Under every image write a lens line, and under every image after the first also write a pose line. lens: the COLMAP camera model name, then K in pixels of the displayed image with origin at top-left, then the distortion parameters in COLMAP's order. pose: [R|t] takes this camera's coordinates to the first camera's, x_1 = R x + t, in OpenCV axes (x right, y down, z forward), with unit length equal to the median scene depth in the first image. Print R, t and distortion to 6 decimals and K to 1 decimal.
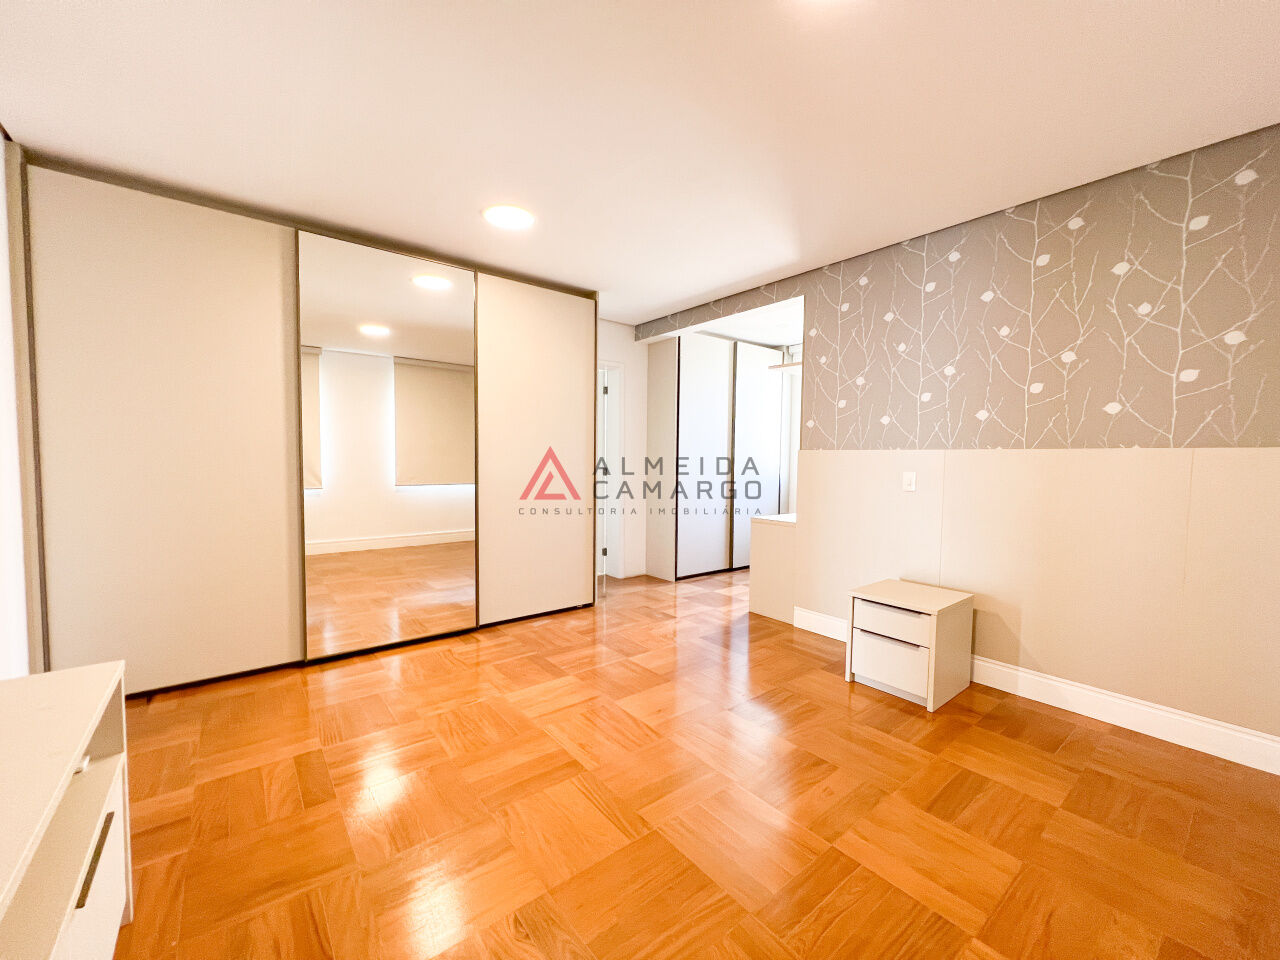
lens RADIAL K [[513.9, 0, 640.0], [0, 513.9, 480.0], [0, 0, 1]] dist [-0.000176, -0.000115]
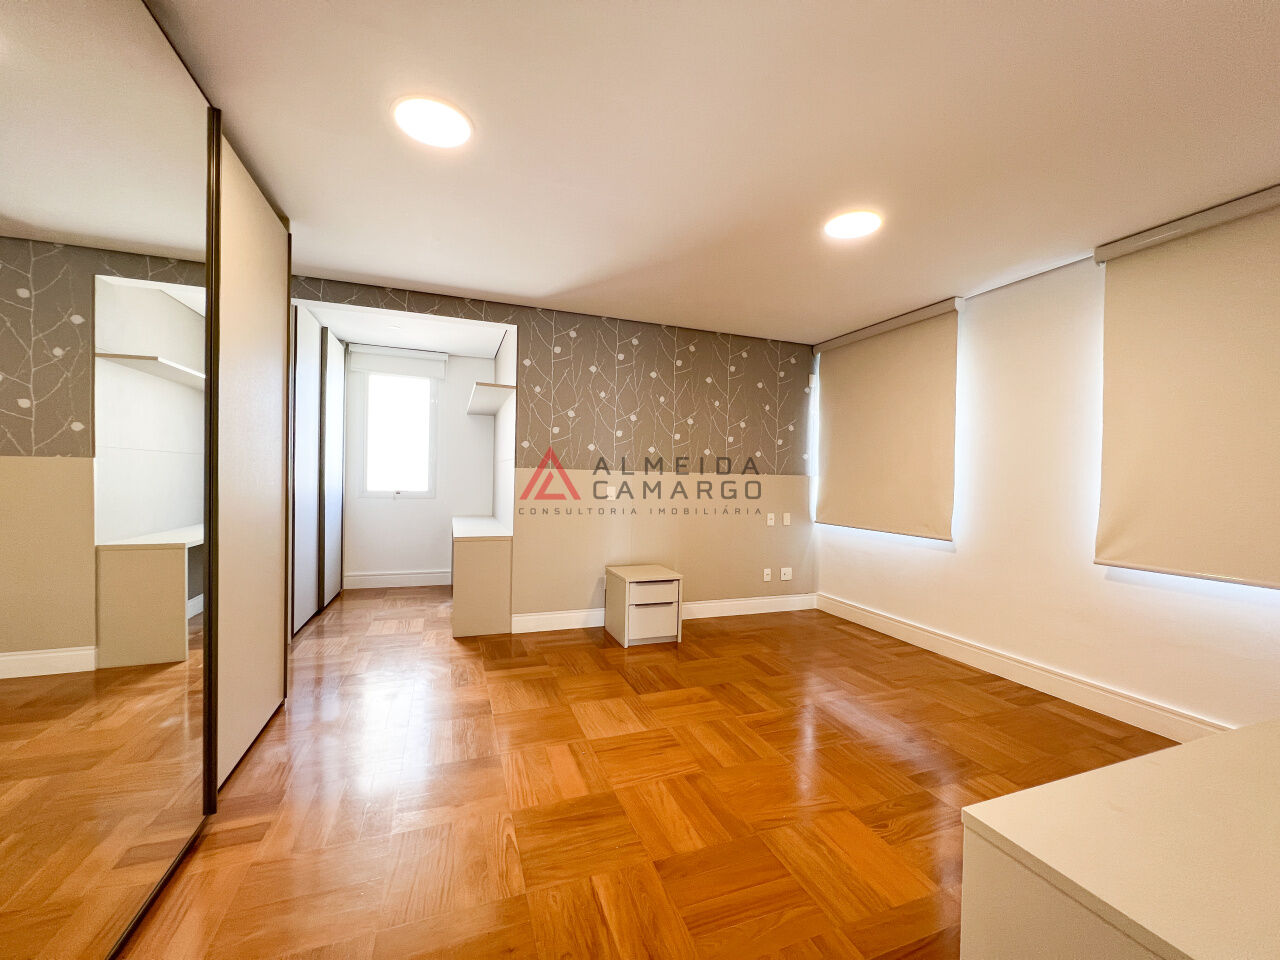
lens RADIAL K [[500.7, 0, 621.8], [0, 500.7, 493.4], [0, 0, 1]] dist [-0.000139, -0.000028]
pose [[0.329821, -0.013597, 0.943945, -0.735716], [0.029913, 0.999545, 0.003946, -0.002355], [-0.943569, 0.026935, 0.330078, 0.540487]]
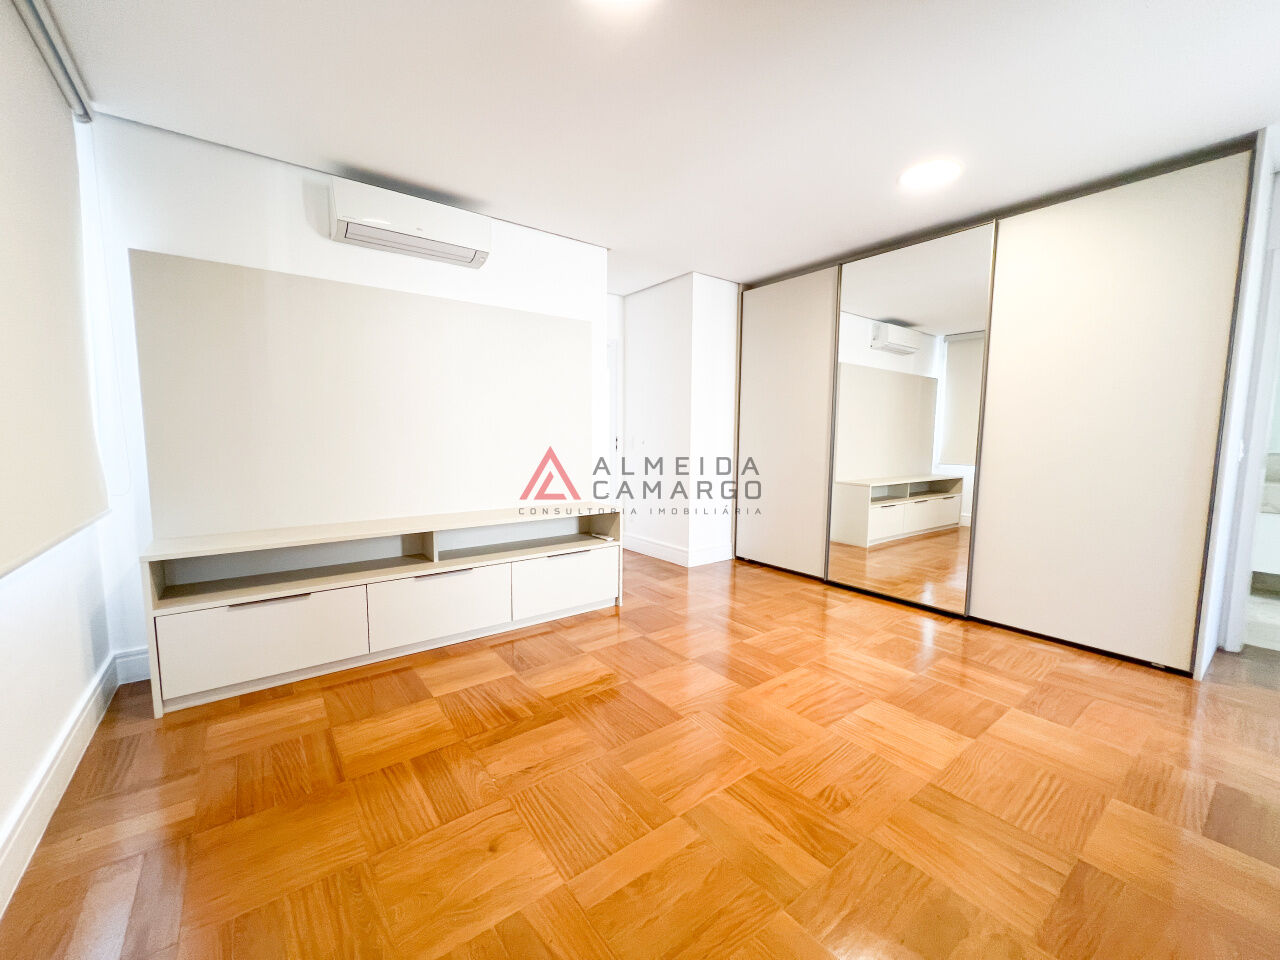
lens RADIAL K [[513.9, 0, 640.0], [0, 513.9, 480.0], [0, 0, 1]] dist [-0.000176, -0.000115]
pose [[-0.016438, 0.079321, -0.996714, 0.705459], [-0.049411, 0.995566, 0.080045, -0.003607], [0.998643, 0.050564, -0.012445, 0.489787]]
